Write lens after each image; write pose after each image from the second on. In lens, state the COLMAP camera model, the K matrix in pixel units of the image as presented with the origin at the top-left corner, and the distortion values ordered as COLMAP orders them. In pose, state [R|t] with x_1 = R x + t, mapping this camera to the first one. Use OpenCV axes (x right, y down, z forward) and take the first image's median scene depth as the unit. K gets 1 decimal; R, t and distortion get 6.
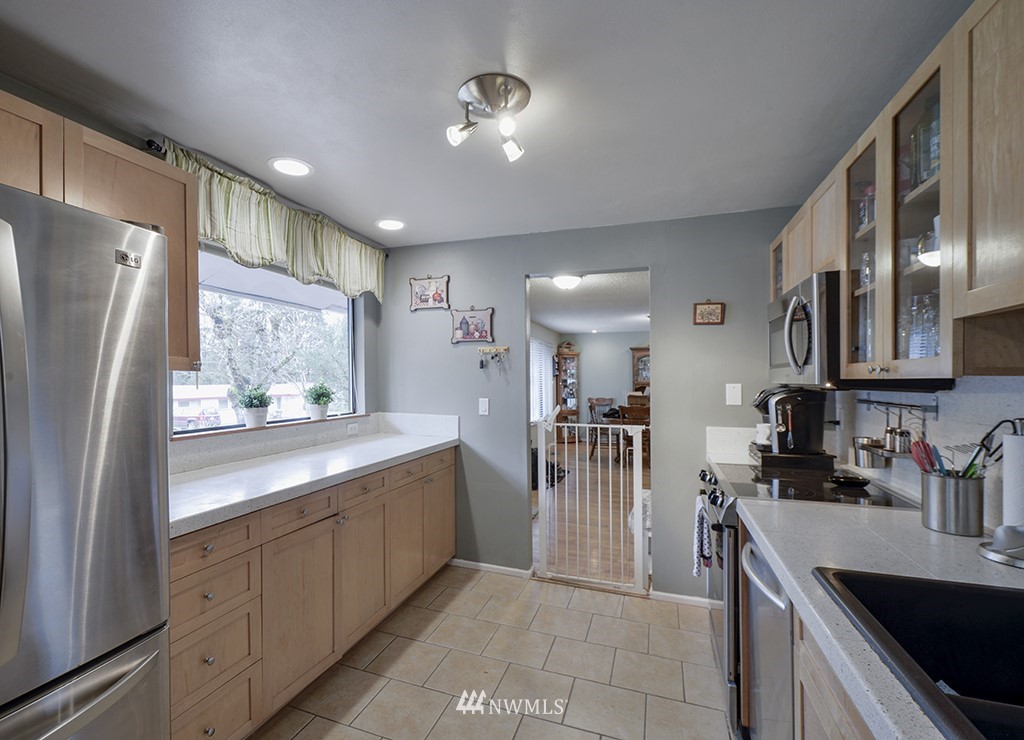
lens RADIAL K [[438.9, 0, 512.0], [0, 438.9, 370.0], [0, 0, 1]] dist [-0.000771, -0.000133]
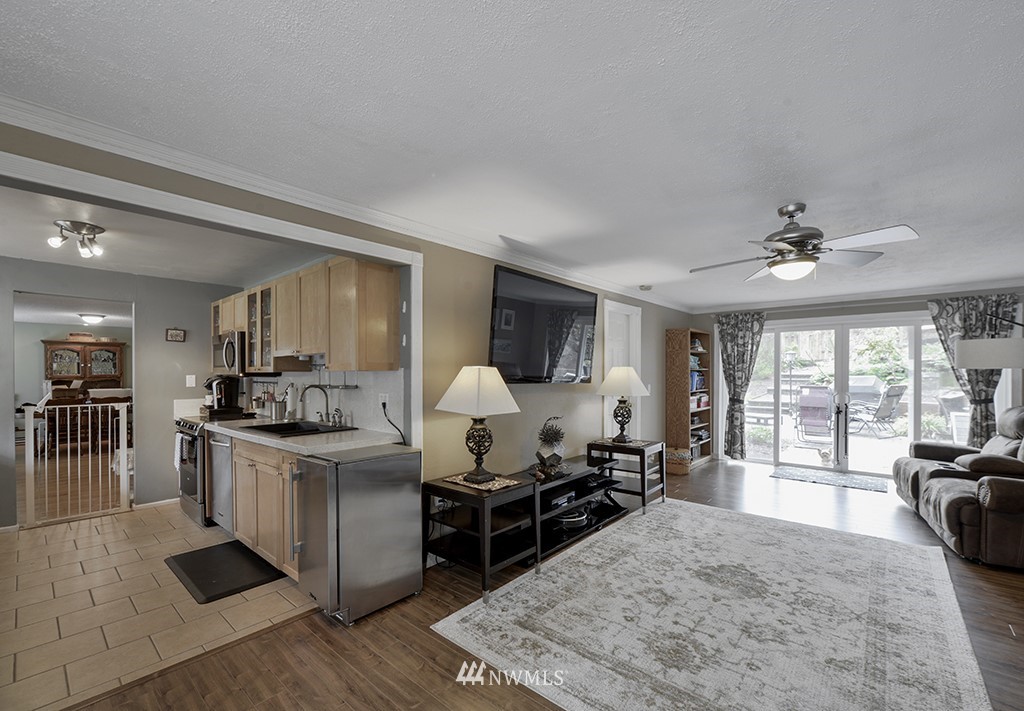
lens RADIAL K [[440.8, 0, 511.0], [0, 440.8, 380.8], [0, 0, 1]] dist [-0.003886, -0.000862]
pose [[0.373964, -0.021945, 0.927184, -0.790135], [-0.016002, 0.999419, 0.030109, -0.024139], [-0.927305, -0.026096, 0.373395, -1.046190]]
